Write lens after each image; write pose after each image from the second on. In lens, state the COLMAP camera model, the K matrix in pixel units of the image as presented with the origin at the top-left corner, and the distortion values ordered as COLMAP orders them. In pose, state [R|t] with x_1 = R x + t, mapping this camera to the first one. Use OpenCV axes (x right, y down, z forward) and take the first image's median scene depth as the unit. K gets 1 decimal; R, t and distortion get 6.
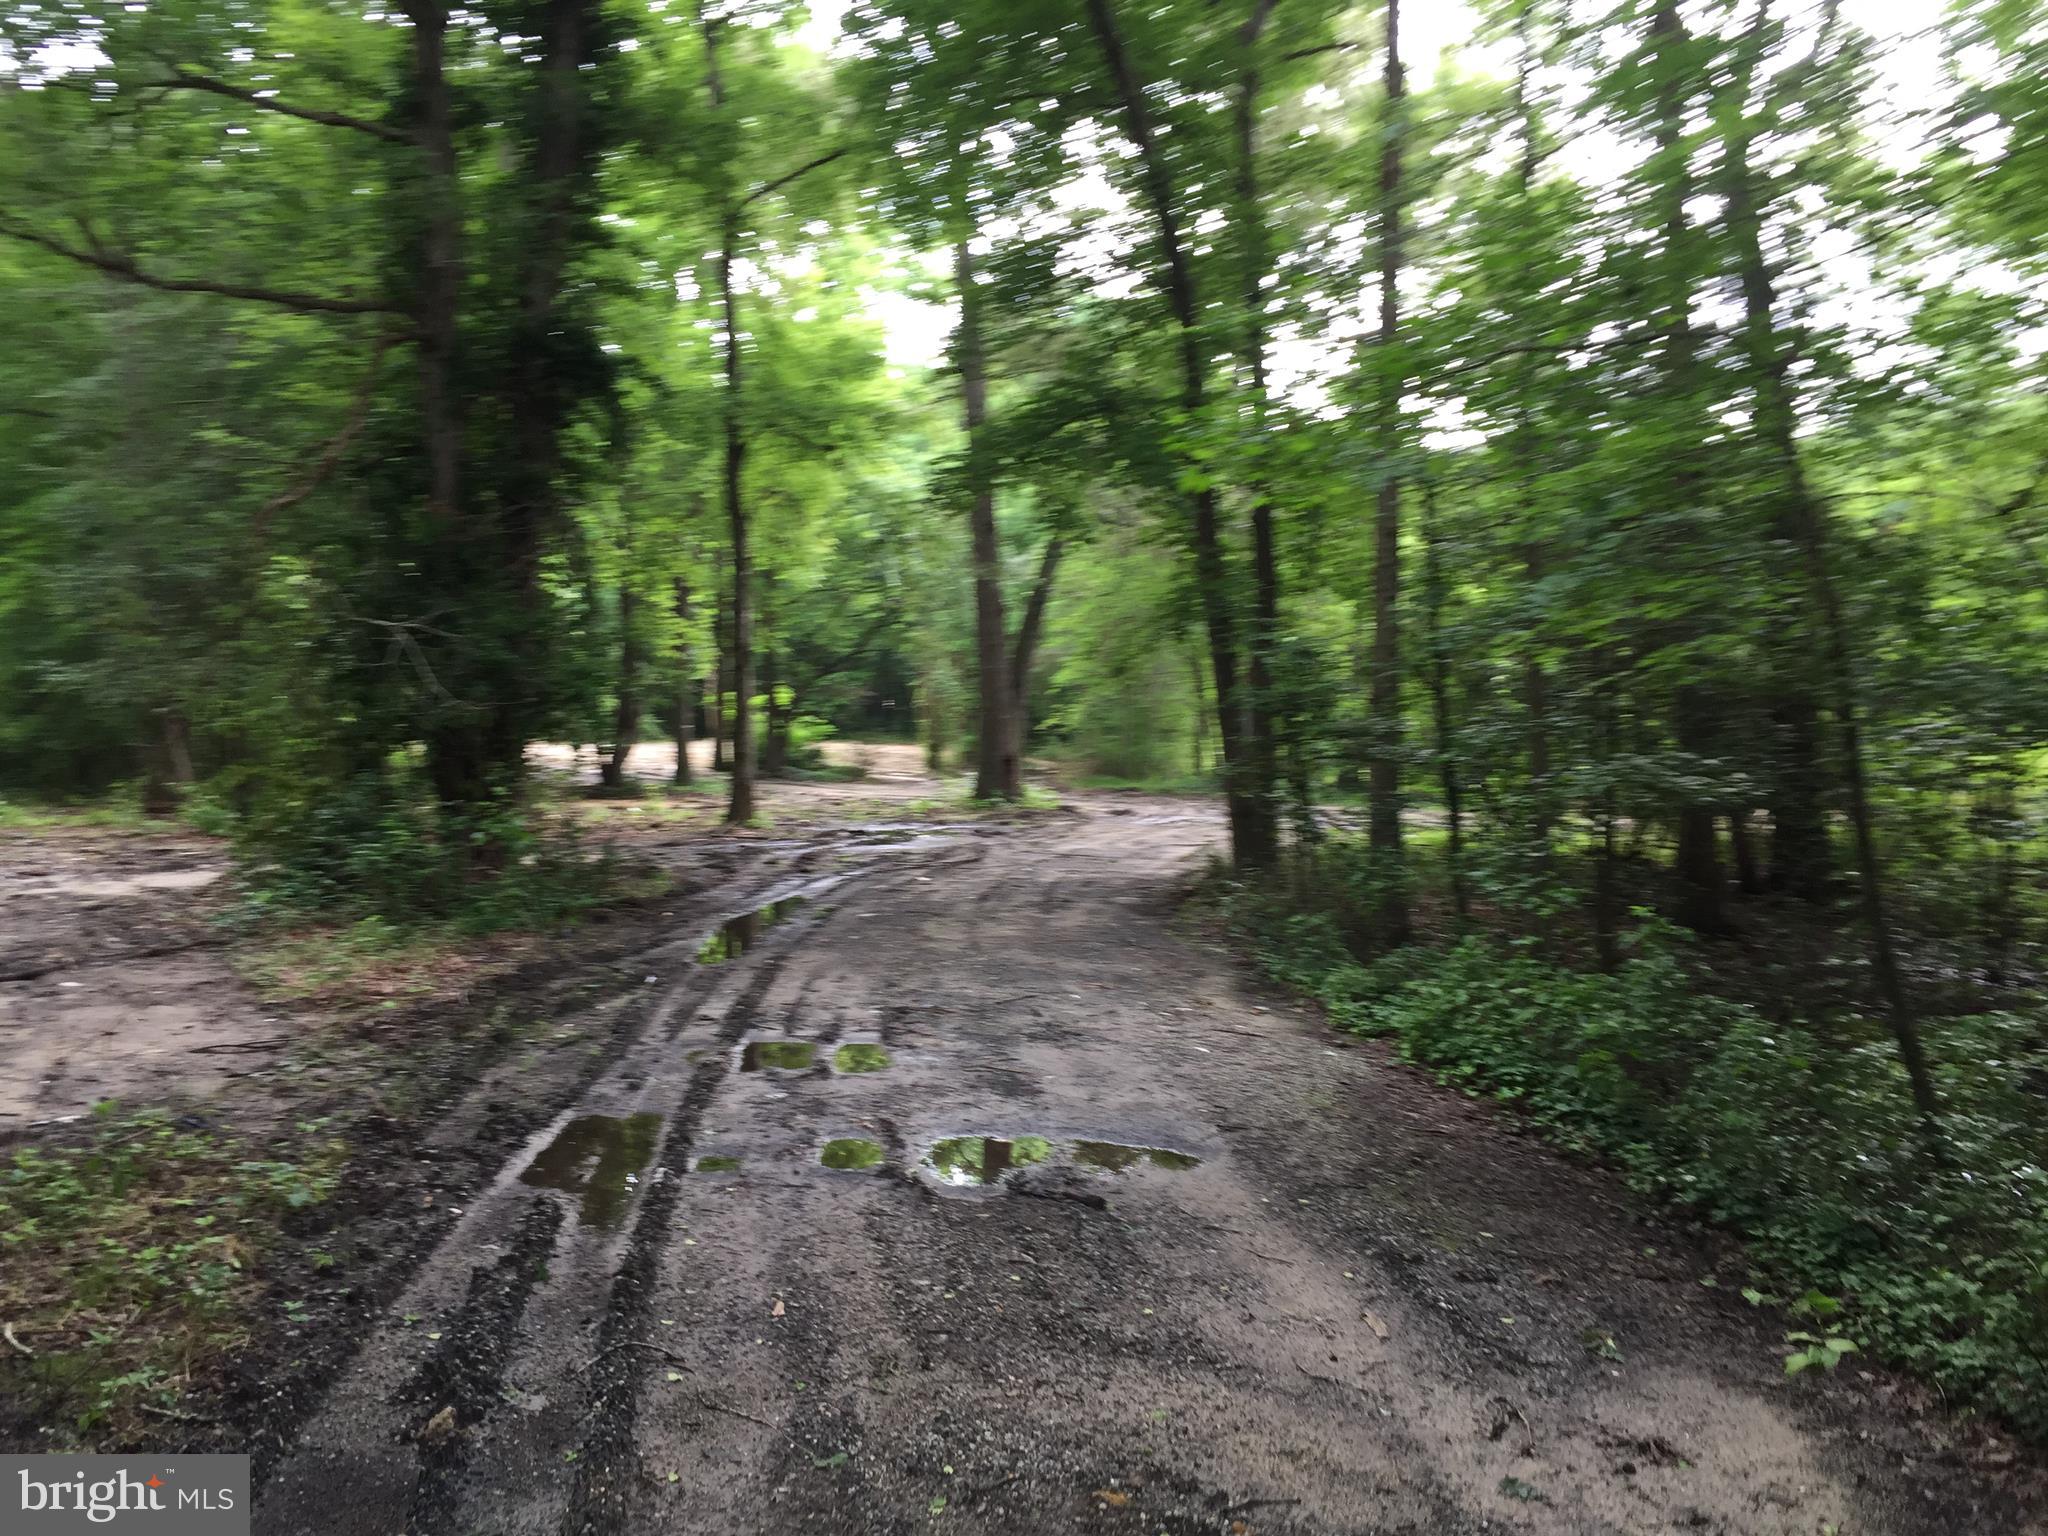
lens RADIAL K [[1725.9, 0, 1021.1], [0, 1725.9, 776.4], [0, 0, 1]] dist [0.034953, -0.058034]
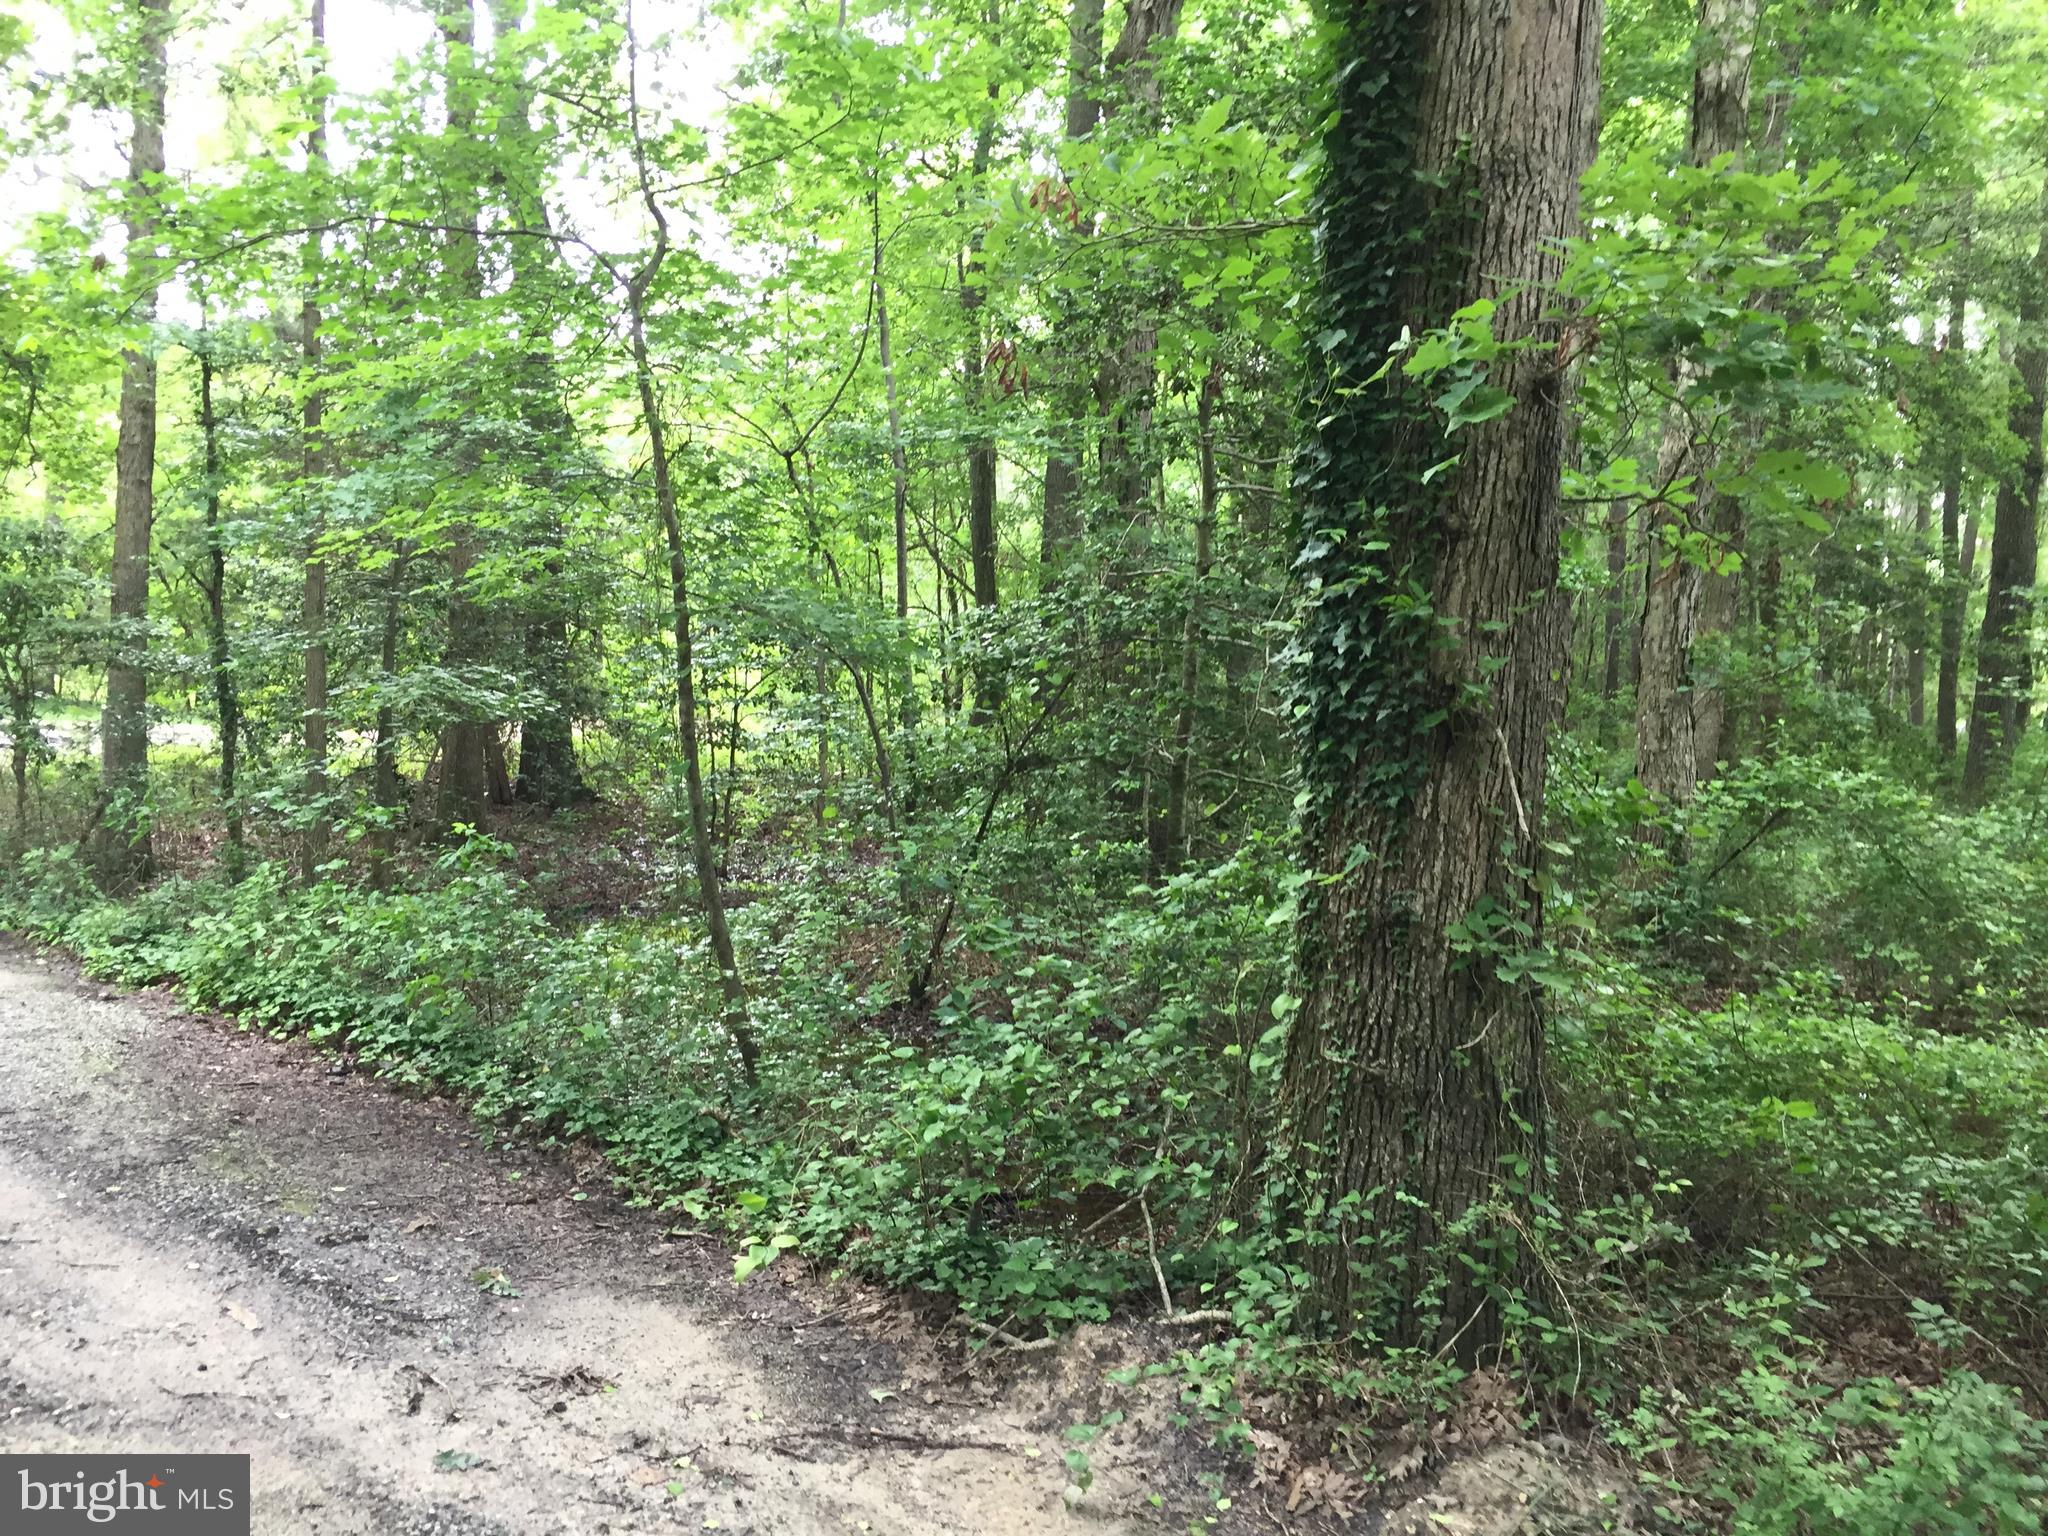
lens RADIAL K [[1725.9, 0, 1023.1], [0, 1725.9, 775.7], [0, 0, 1]] dist [0.034953, -0.058034]
pose [[0.753488, -0.024220, 0.657016, -0.061500], [-0.009453, 0.998819, 0.047661, -0.002190], [-0.657394, -0.042123, 0.752369, 0.083382]]
